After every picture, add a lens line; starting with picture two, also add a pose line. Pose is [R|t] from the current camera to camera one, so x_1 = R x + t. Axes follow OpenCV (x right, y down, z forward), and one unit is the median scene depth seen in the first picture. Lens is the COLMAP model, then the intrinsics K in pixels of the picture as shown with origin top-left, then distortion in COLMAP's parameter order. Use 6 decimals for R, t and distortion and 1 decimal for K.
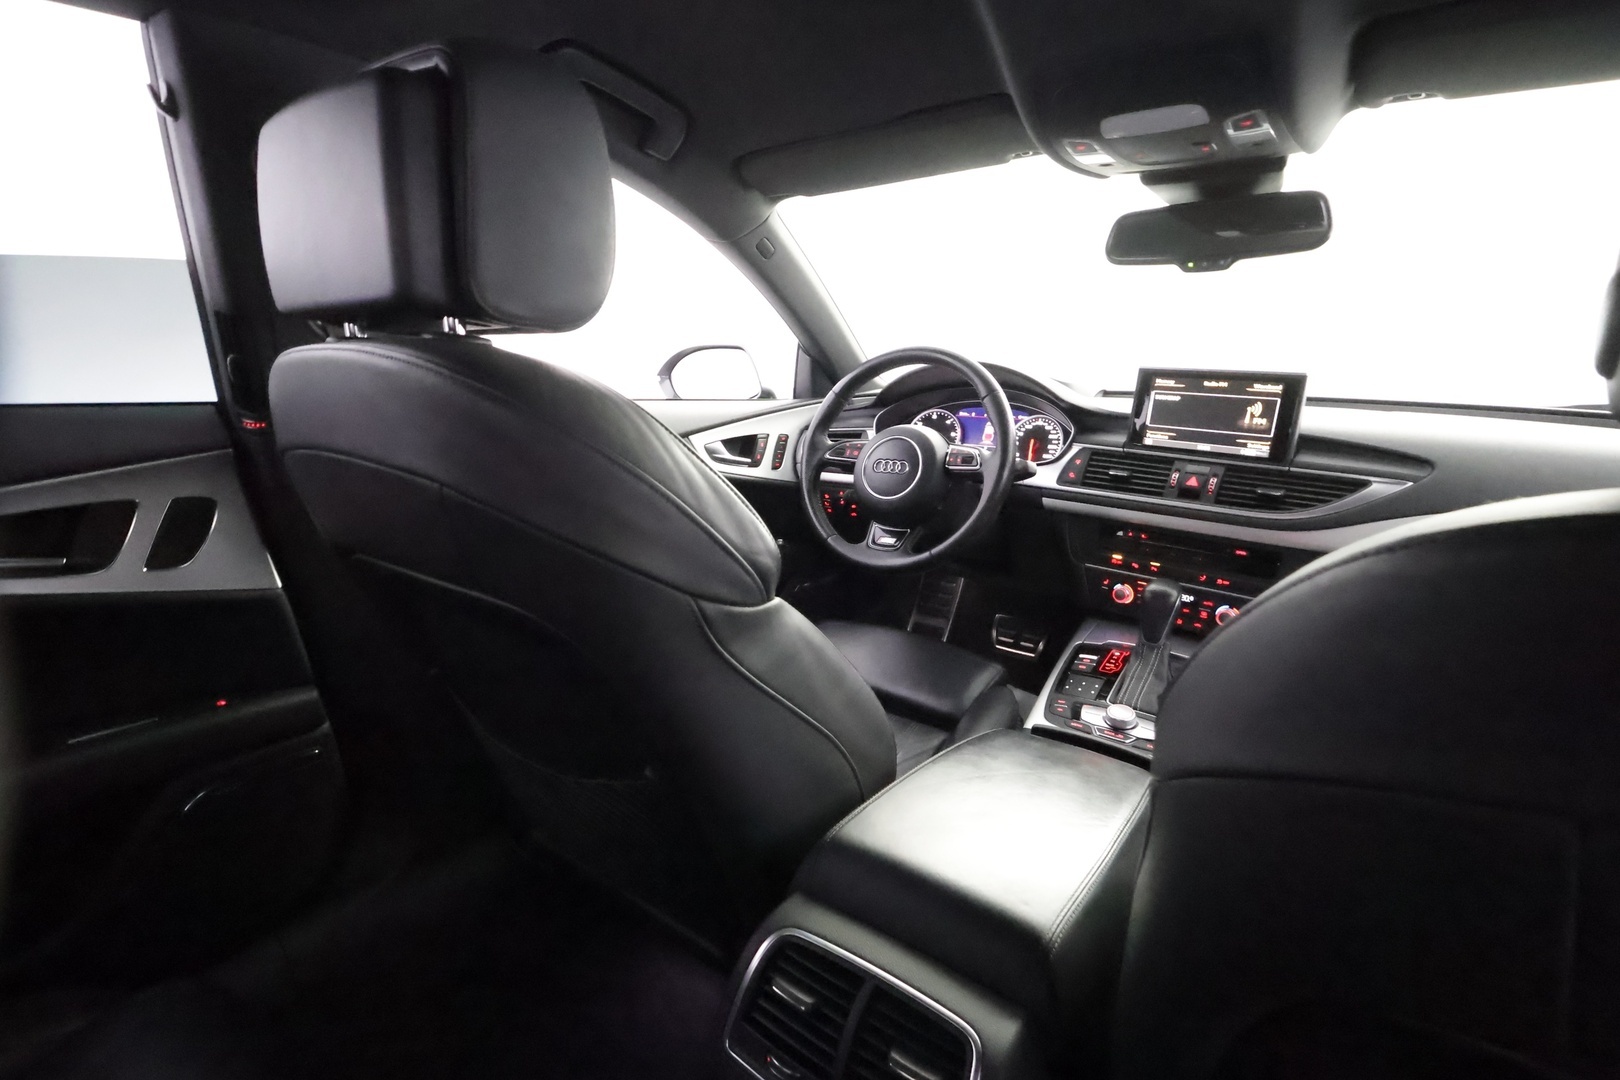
lens RADIAL K [[739.2, 0, 815.6], [0, 739.2, 542.7], [0, 0, 1]] dist [-0.001350, -0.000107]
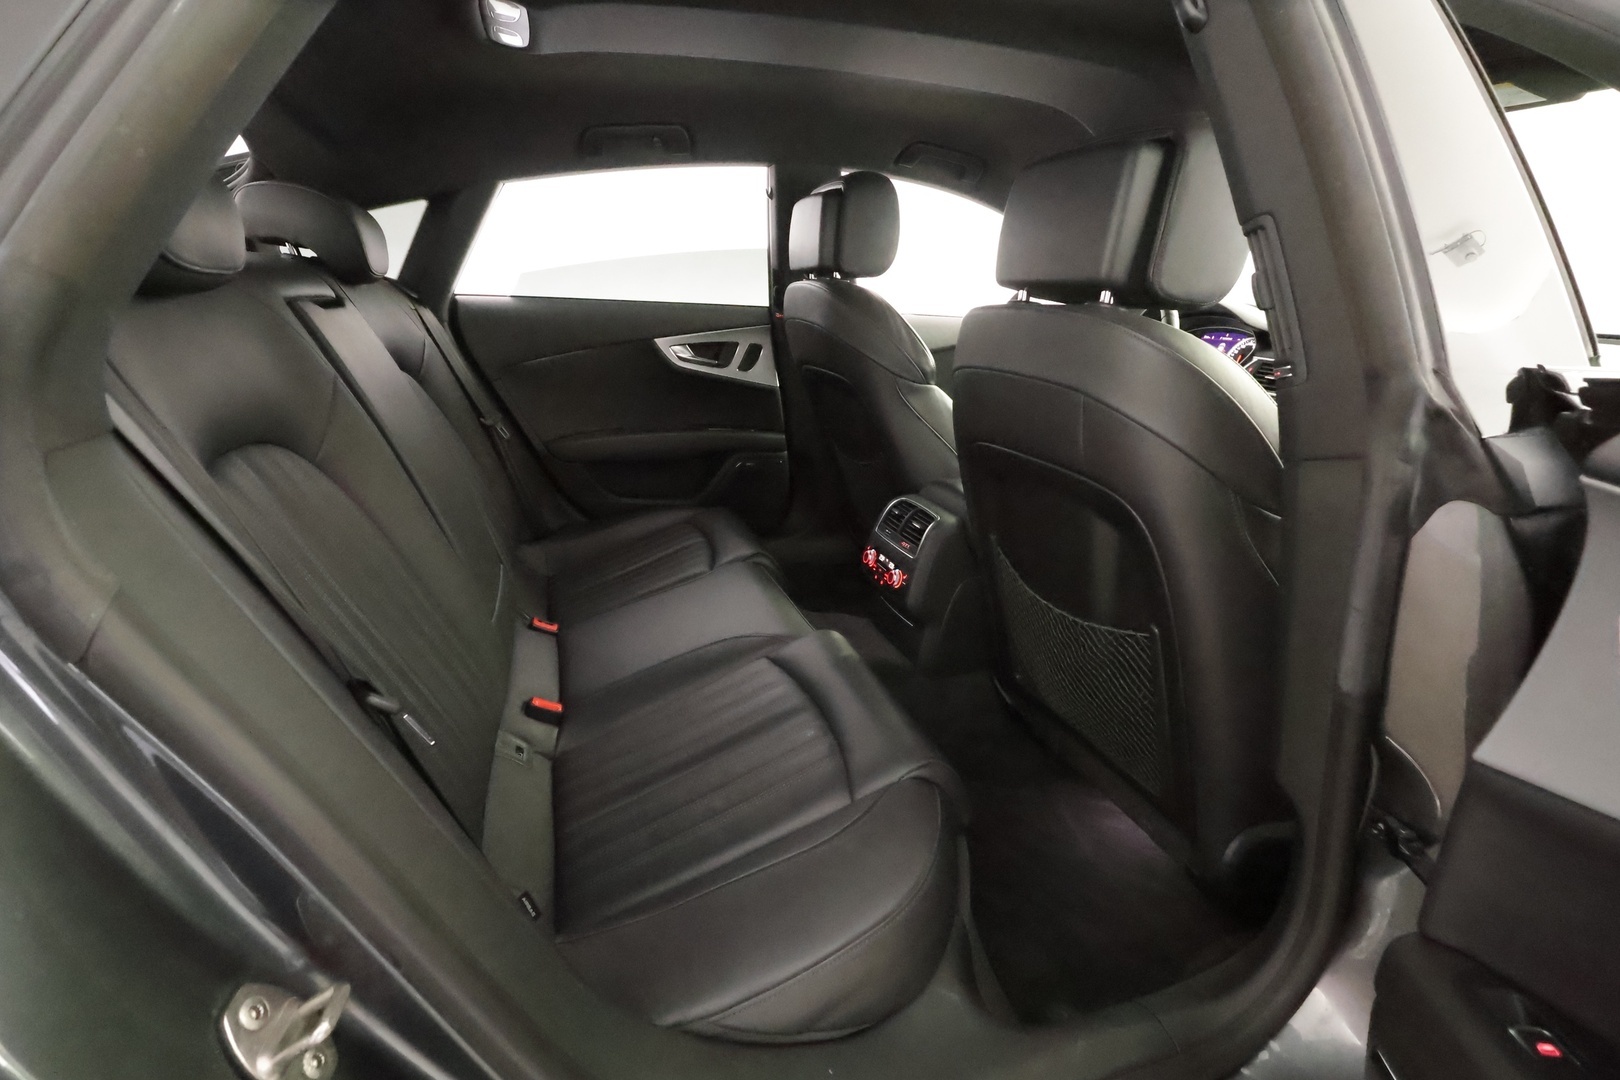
lens RADIAL K [[748.8, 0, 814.7], [0, 748.8, 539.4], [0, 0, 1]] dist [-0.000656, 0.000148]
pose [[0.818568, 0.188063, -0.542751, 0.962176], [-0.149558, 0.982074, 0.114728, 0.314509], [0.554598, -0.012740, 0.832021, -1.180565]]
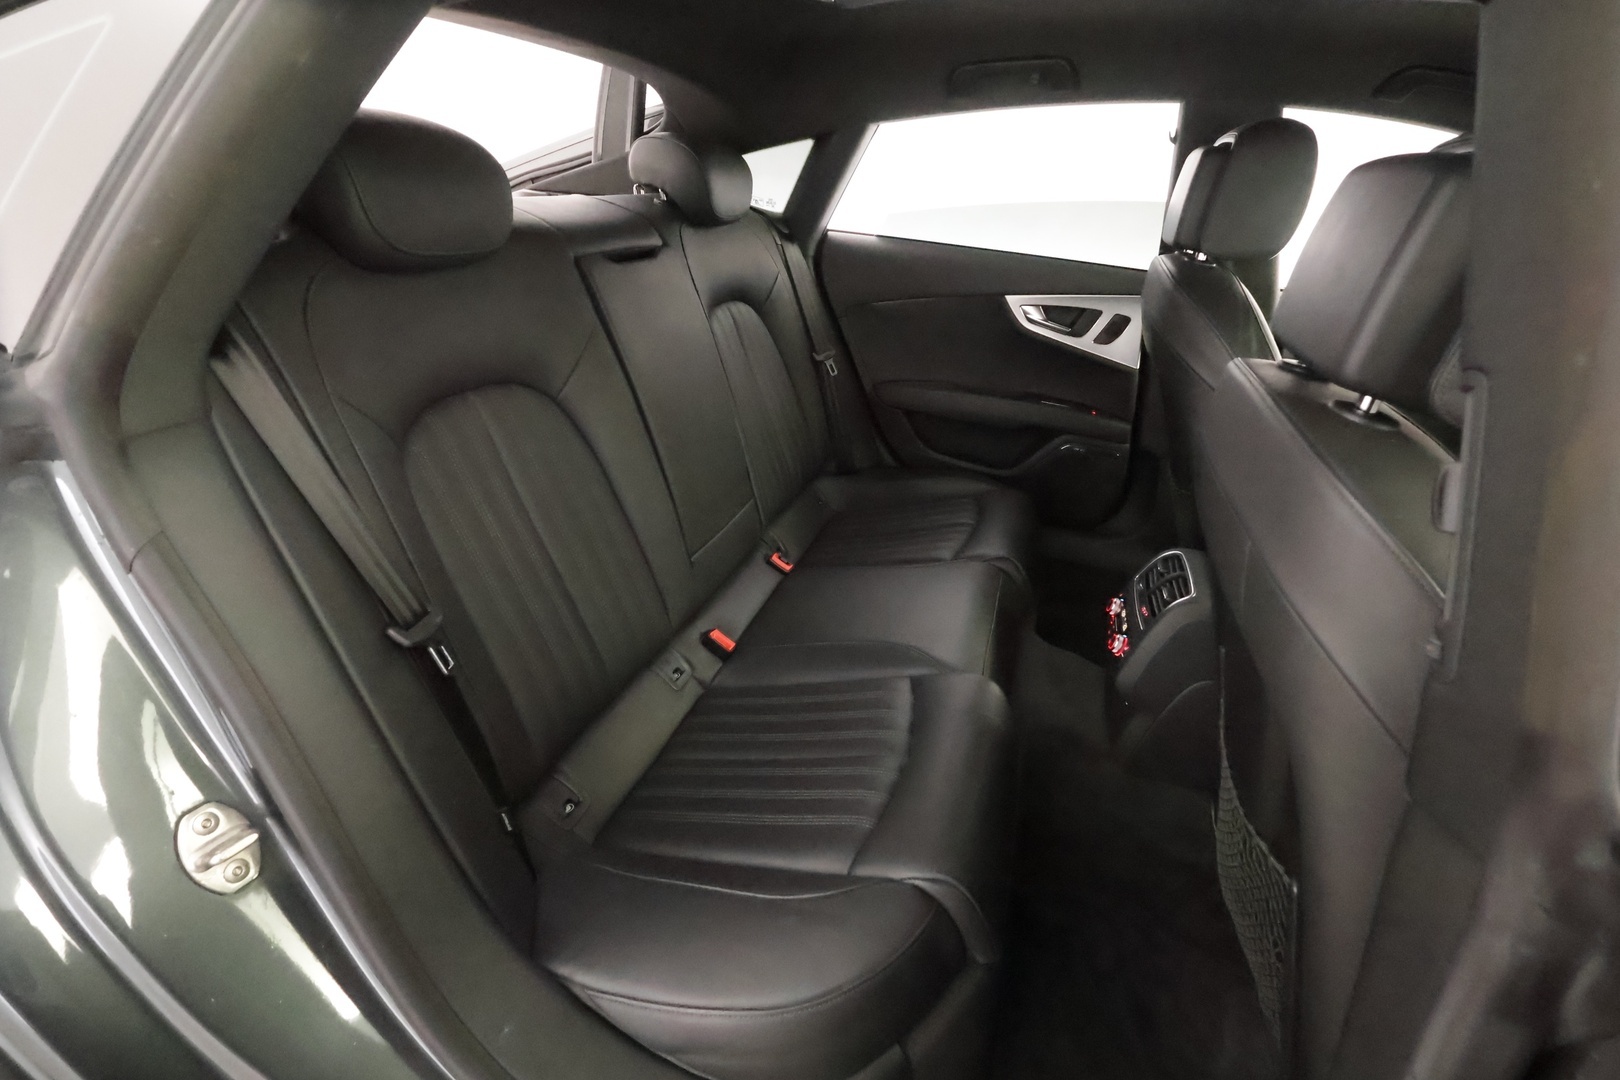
lens RADIAL K [[746.9, 0, 808.9], [0, 746.9, 543.7], [0, 0, 1]] dist [0.001046, 0.000117]
pose [[0.317228, 0.443667, -0.838168, 1.146346], [-0.295205, 0.886105, 0.357313, 0.024602], [0.901233, 0.134081, 0.412070, -0.734799]]
